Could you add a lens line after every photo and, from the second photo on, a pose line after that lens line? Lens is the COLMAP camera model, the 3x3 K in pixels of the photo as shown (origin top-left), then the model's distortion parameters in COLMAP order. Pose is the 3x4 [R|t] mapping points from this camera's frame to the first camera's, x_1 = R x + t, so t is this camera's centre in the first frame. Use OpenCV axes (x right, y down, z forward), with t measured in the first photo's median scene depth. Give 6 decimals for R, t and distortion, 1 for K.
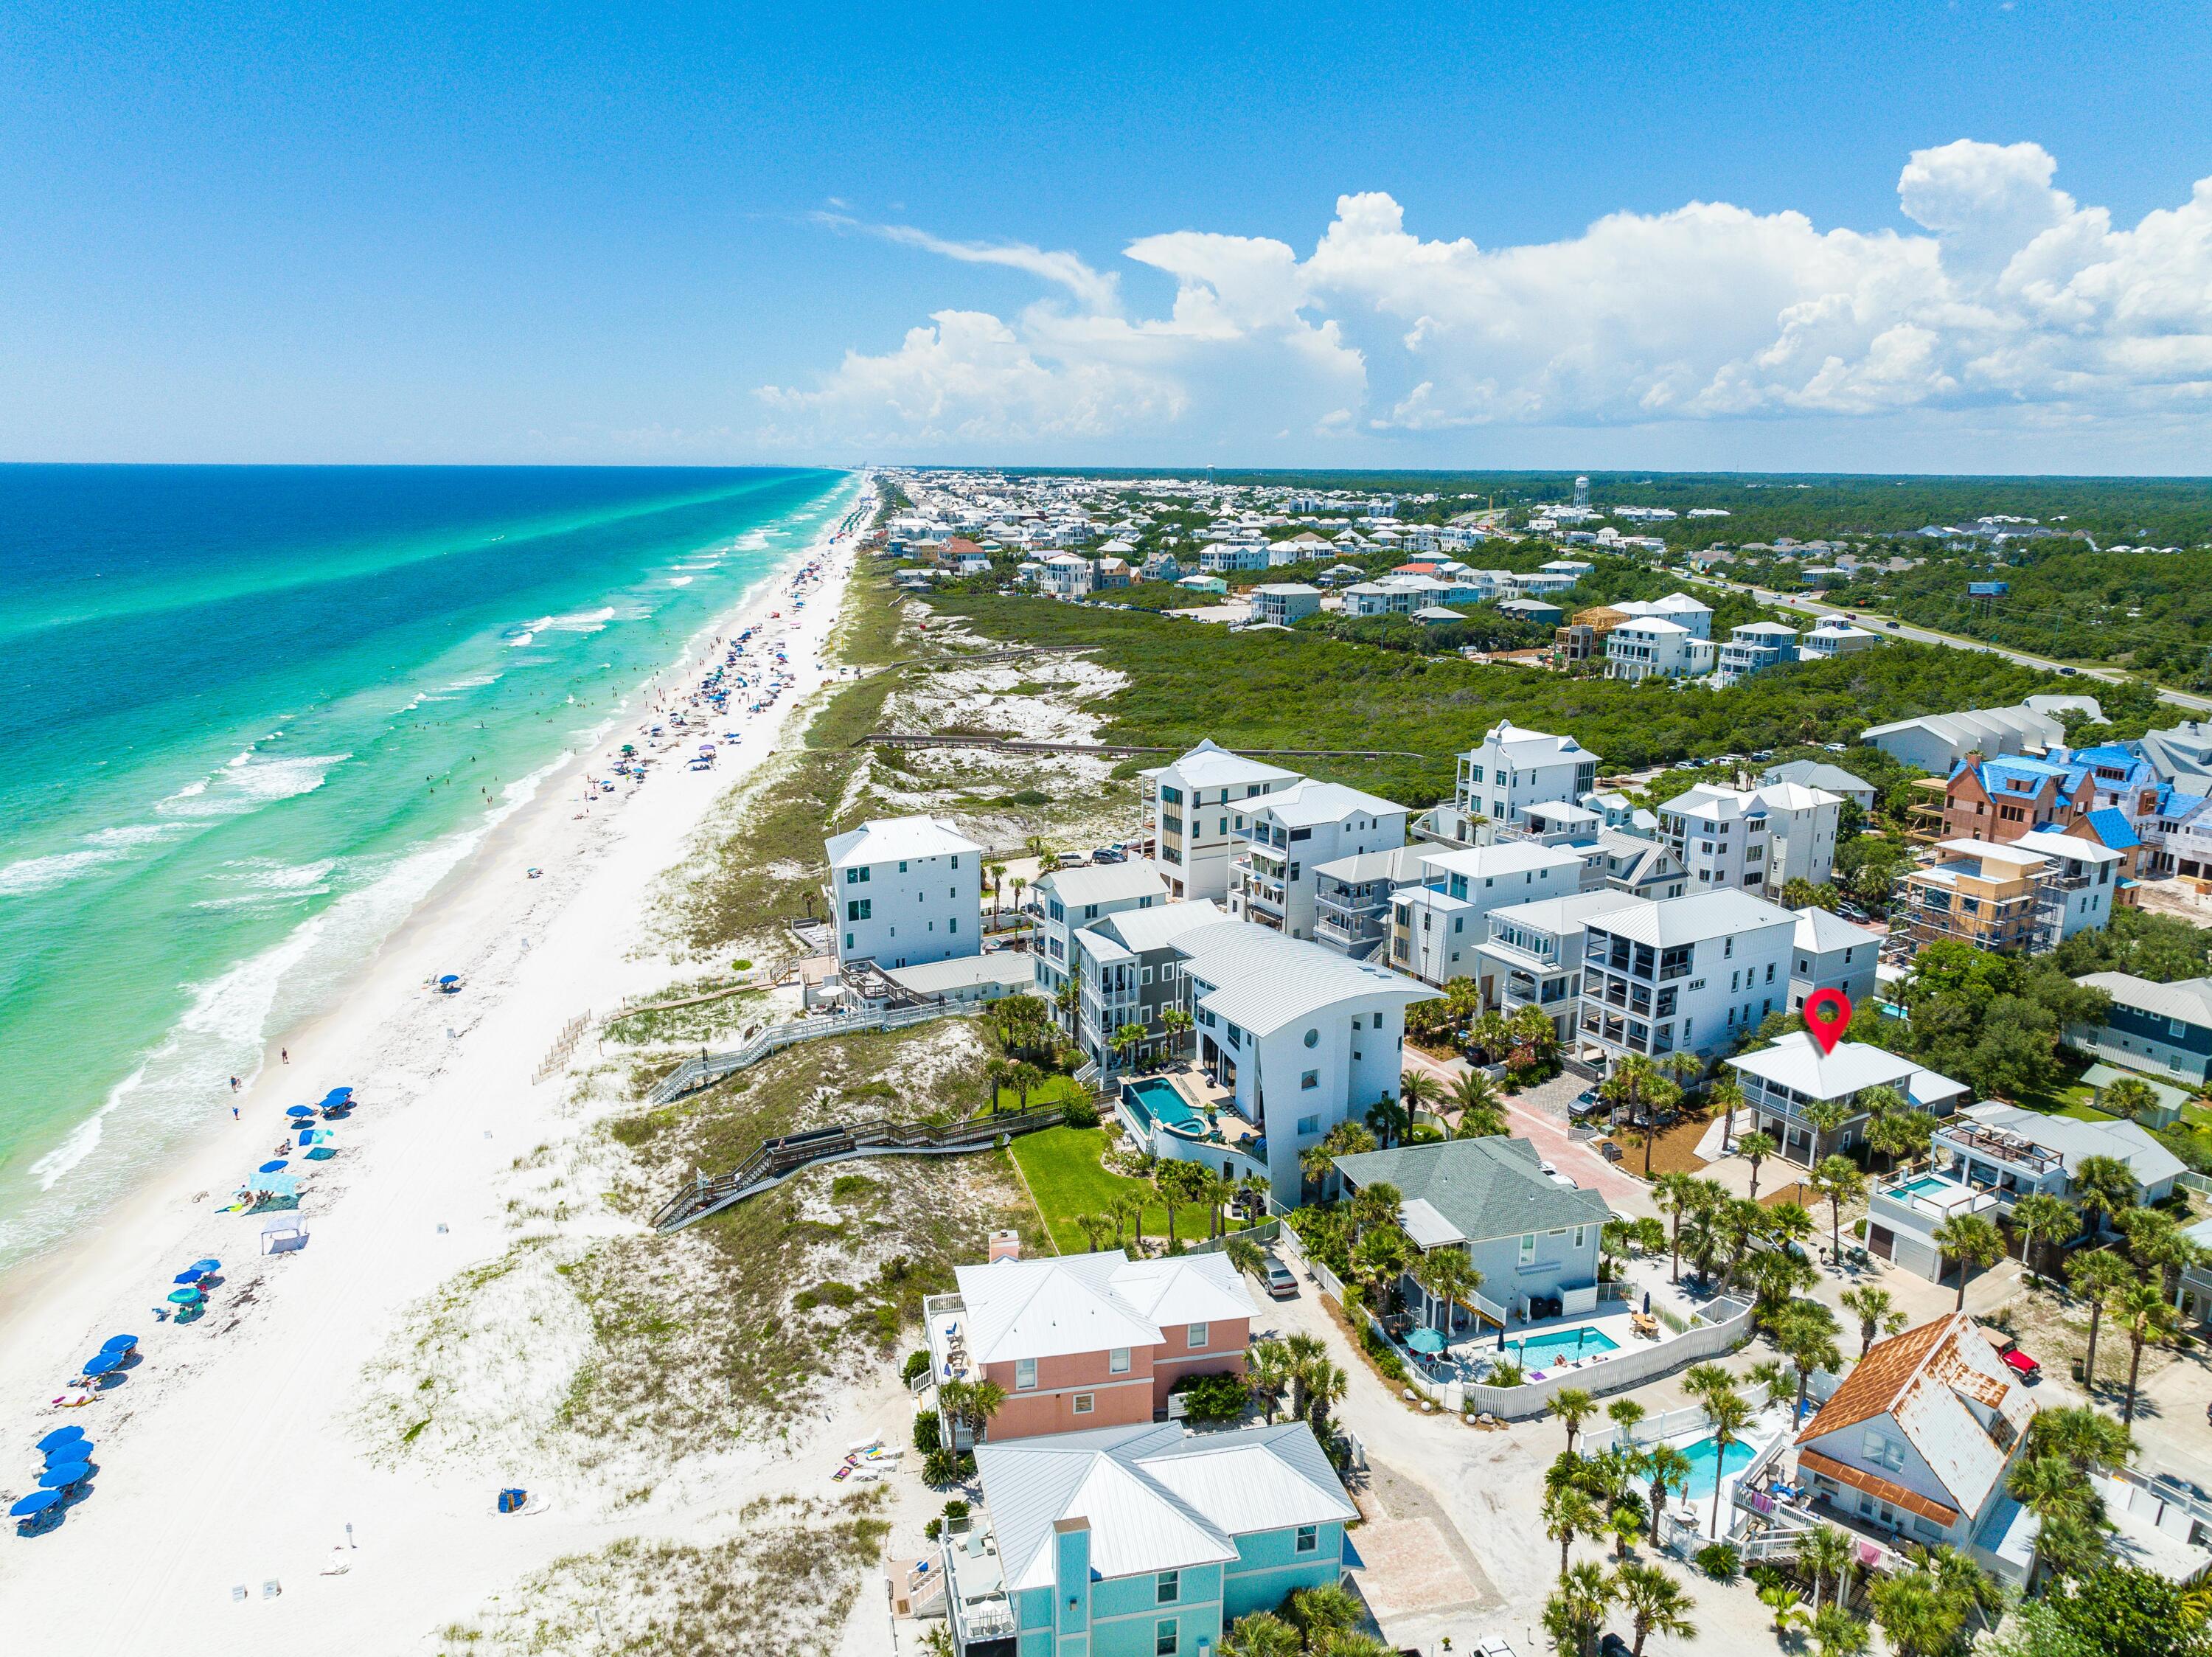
lens RADIAL K [[1549.5, 0, 1106.0], [0, 1549.5, 828.5], [0, 0, 1]] dist [-0.001340, 0.002561]
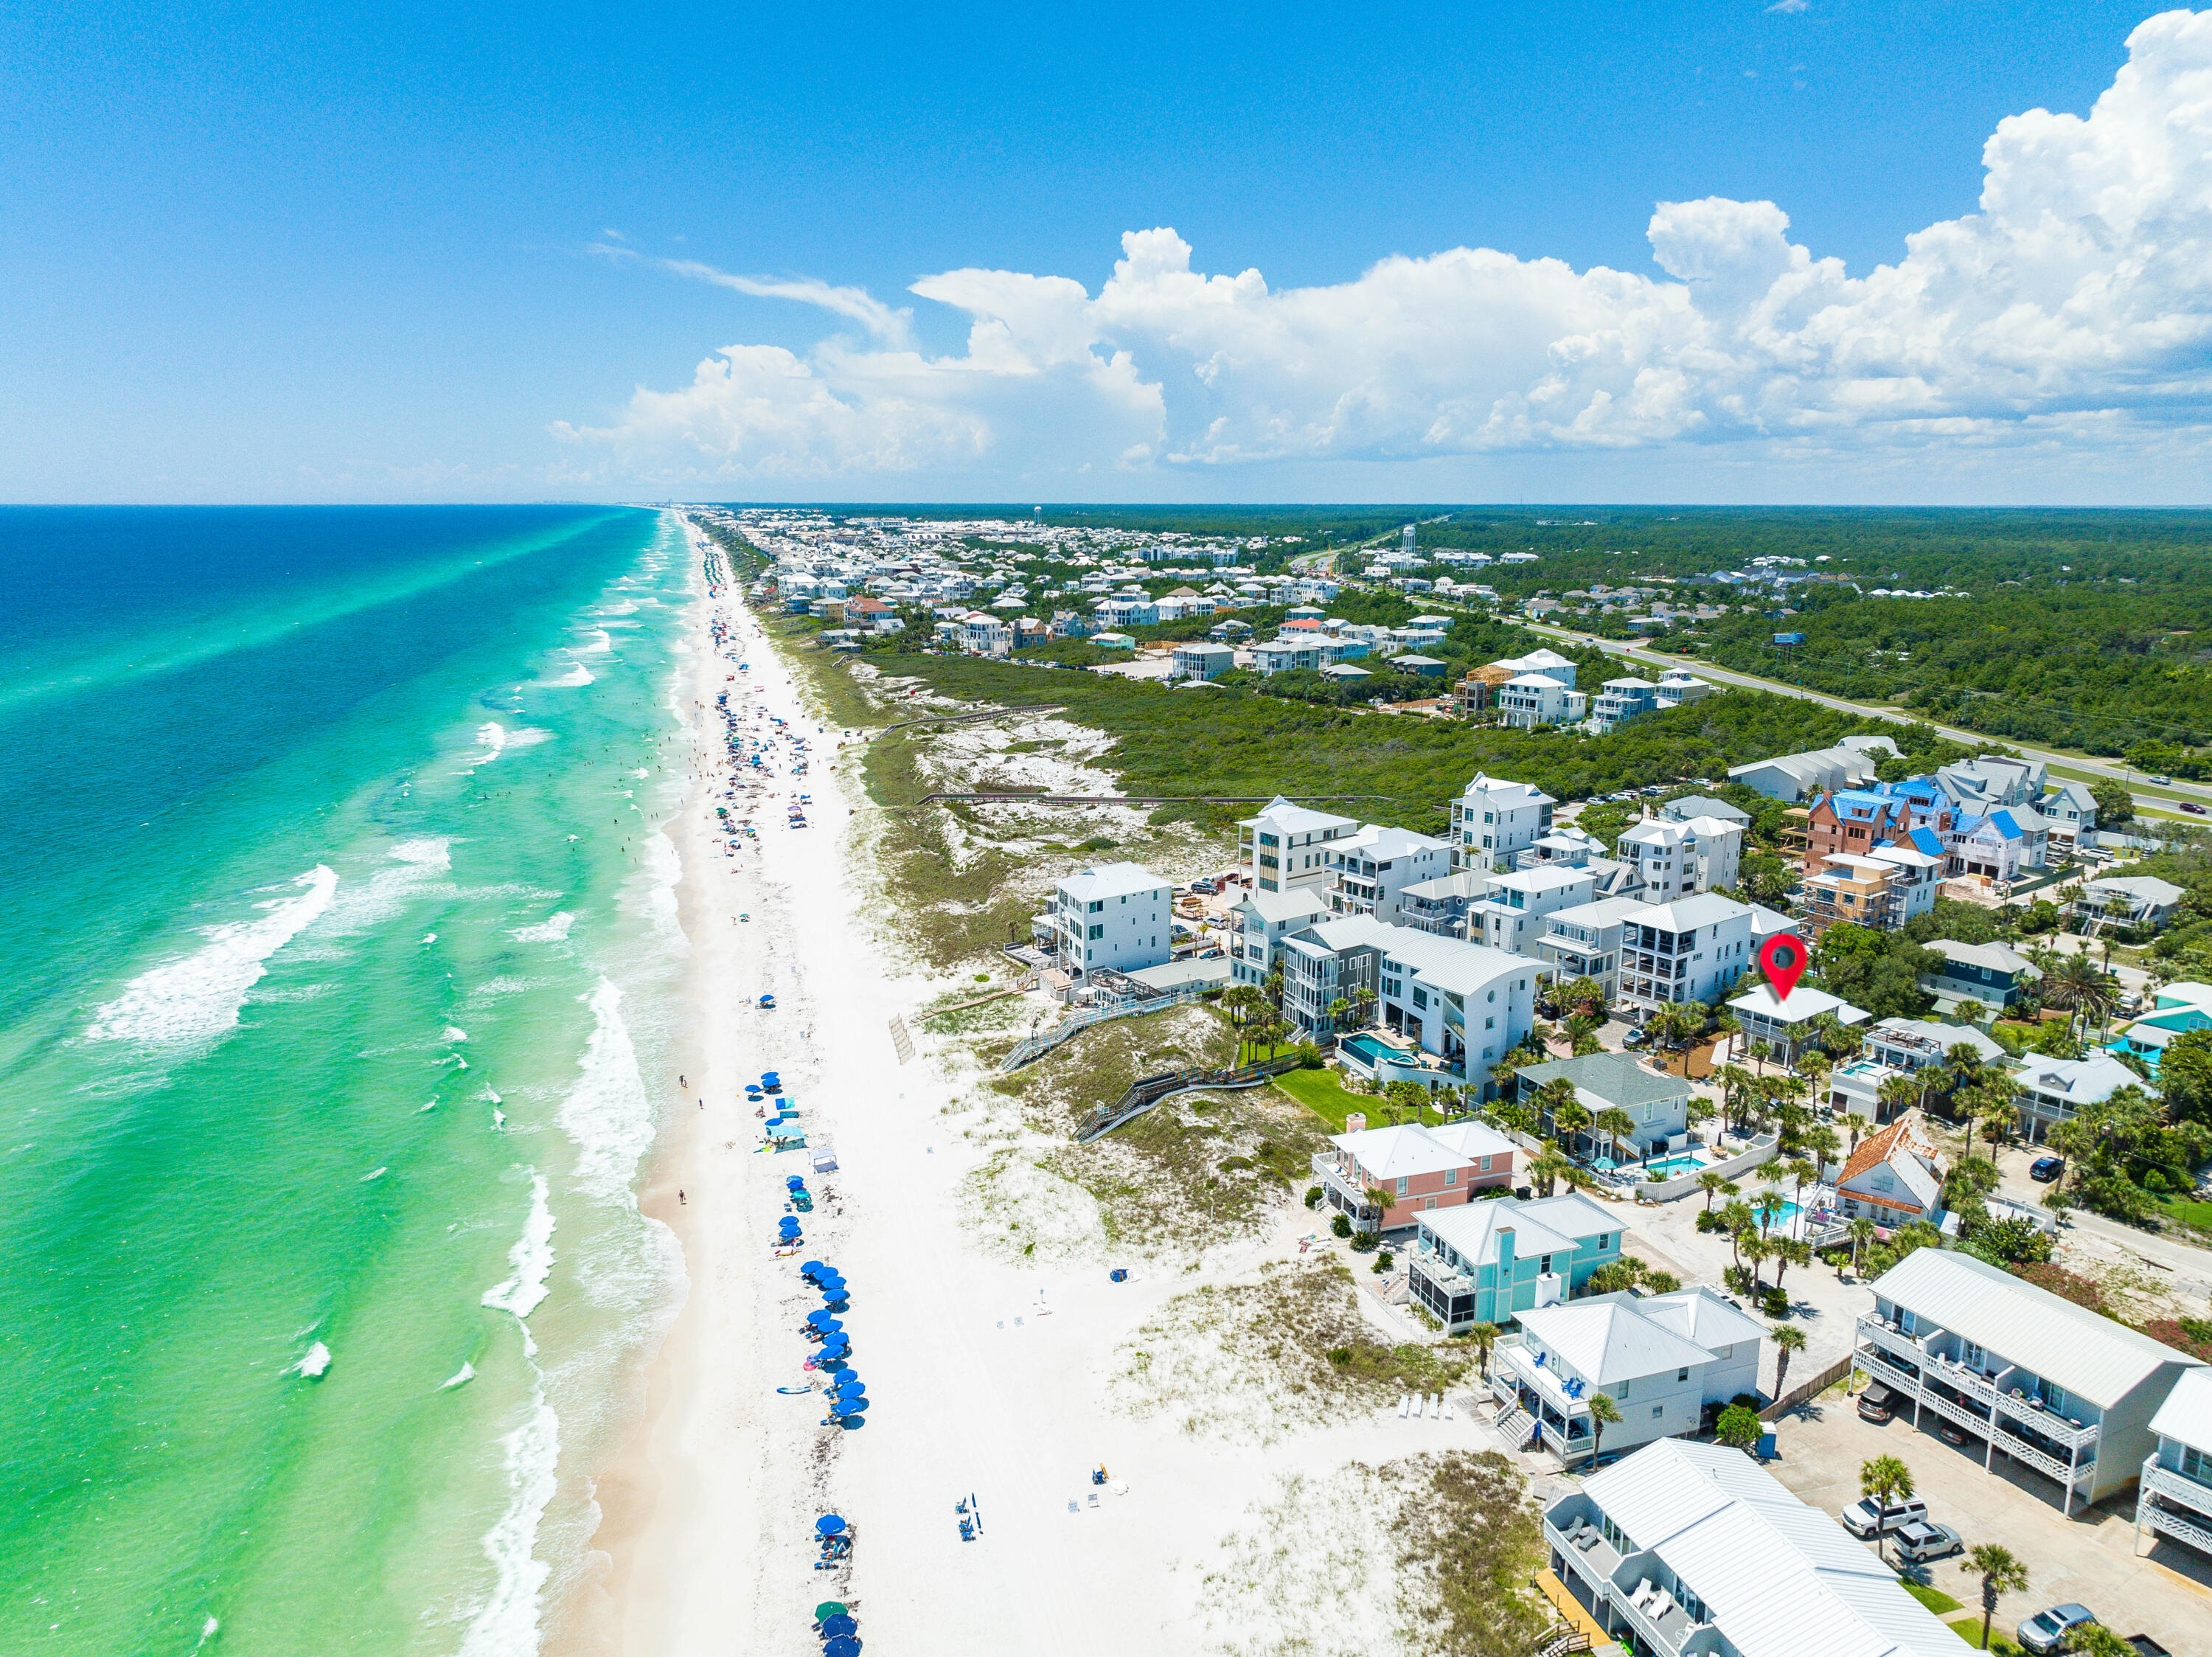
lens RADIAL K [[1541.7, 0, 1106.0], [0, 1541.7, 828.5], [0, 0, 1]] dist [0.024499, -0.063052]
pose [[0.992423, -0.031240, 0.118832, -0.238799], [0.033656, 0.999264, -0.018380, -0.010775], [-0.118171, 0.022240, 0.992744, -0.283626]]
